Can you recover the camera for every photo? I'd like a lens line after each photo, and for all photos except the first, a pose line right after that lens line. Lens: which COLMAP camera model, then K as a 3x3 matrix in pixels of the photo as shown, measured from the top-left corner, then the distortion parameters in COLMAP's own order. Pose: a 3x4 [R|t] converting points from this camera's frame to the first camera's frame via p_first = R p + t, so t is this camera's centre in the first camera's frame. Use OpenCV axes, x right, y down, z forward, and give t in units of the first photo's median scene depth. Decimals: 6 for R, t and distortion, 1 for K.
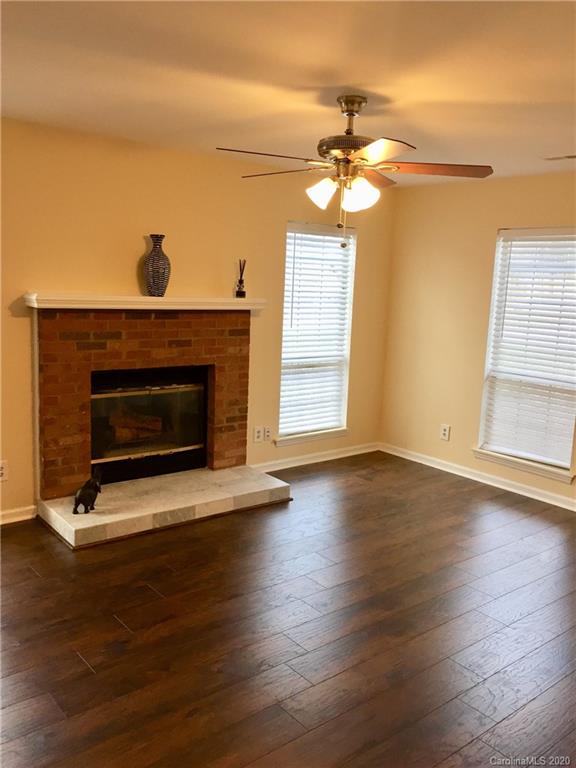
lens RADIAL K [[653.6, 0, 289.7], [0, 653.6, 384.8], [0, 0, 1]] dist [0.071633, -0.079684]
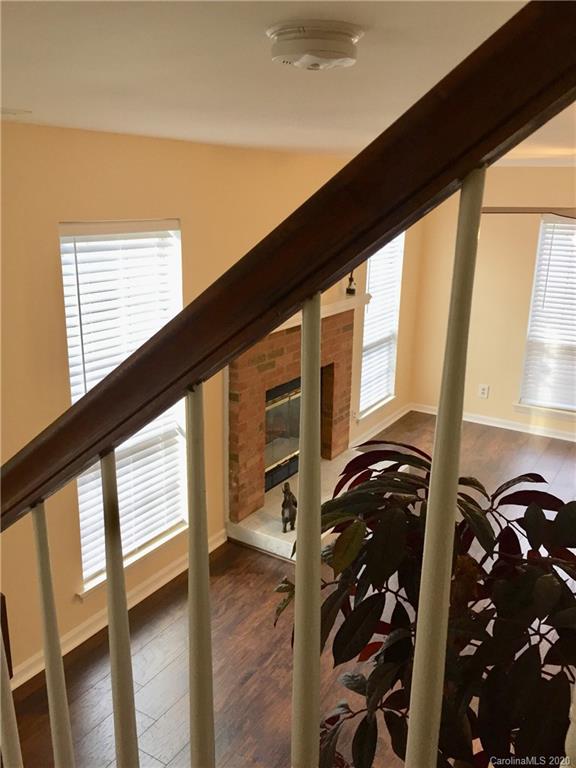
lens RADIAL K [[653.6, 0, 288.3], [0, 653.6, 387.4], [0, 0, 1]] dist [0.071633, -0.079684]
pose [[0.946261, -0.117771, 0.301197, -0.519647], [0.075835, 0.986172, 0.147355, -0.156077], [-0.314386, -0.116595, 0.942108, 0.043457]]
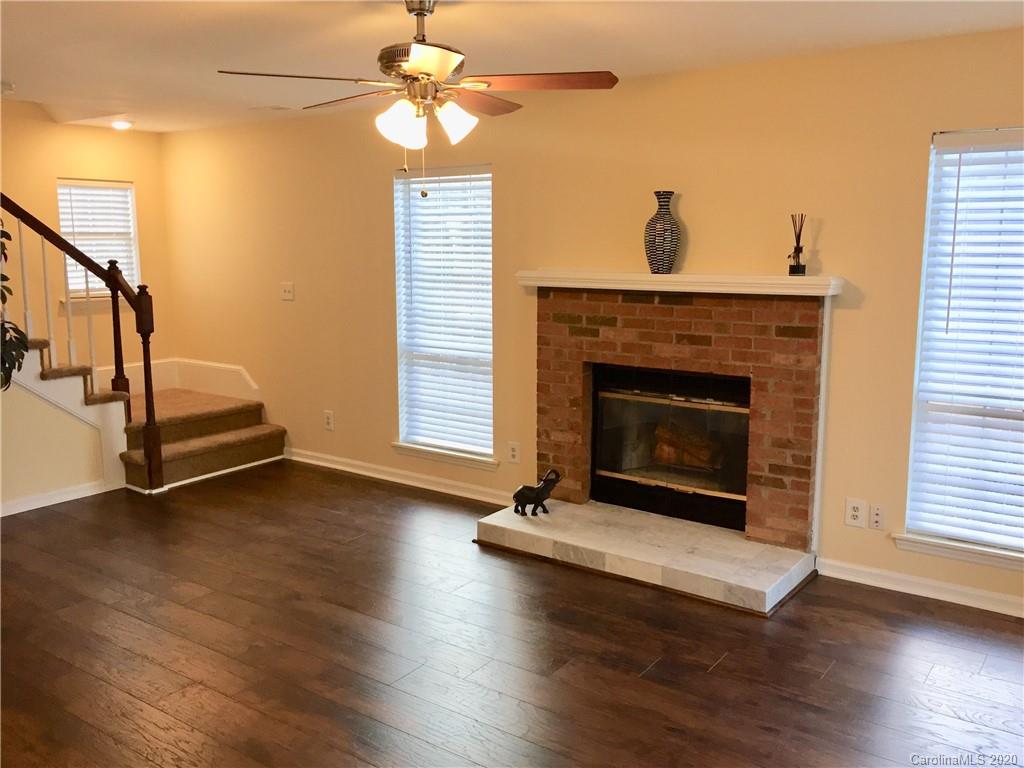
lens RADIAL K [[871.5, 0, 518.6], [0, 871.5, 380.5], [0, 0, 1]] dist [0.071633, -0.079684]
pose [[0.266230, 0.110987, -0.957498, 0.689799], [-0.143078, 0.986895, 0.074612, -0.062576], [0.953231, 0.117133, 0.278621, 0.556420]]
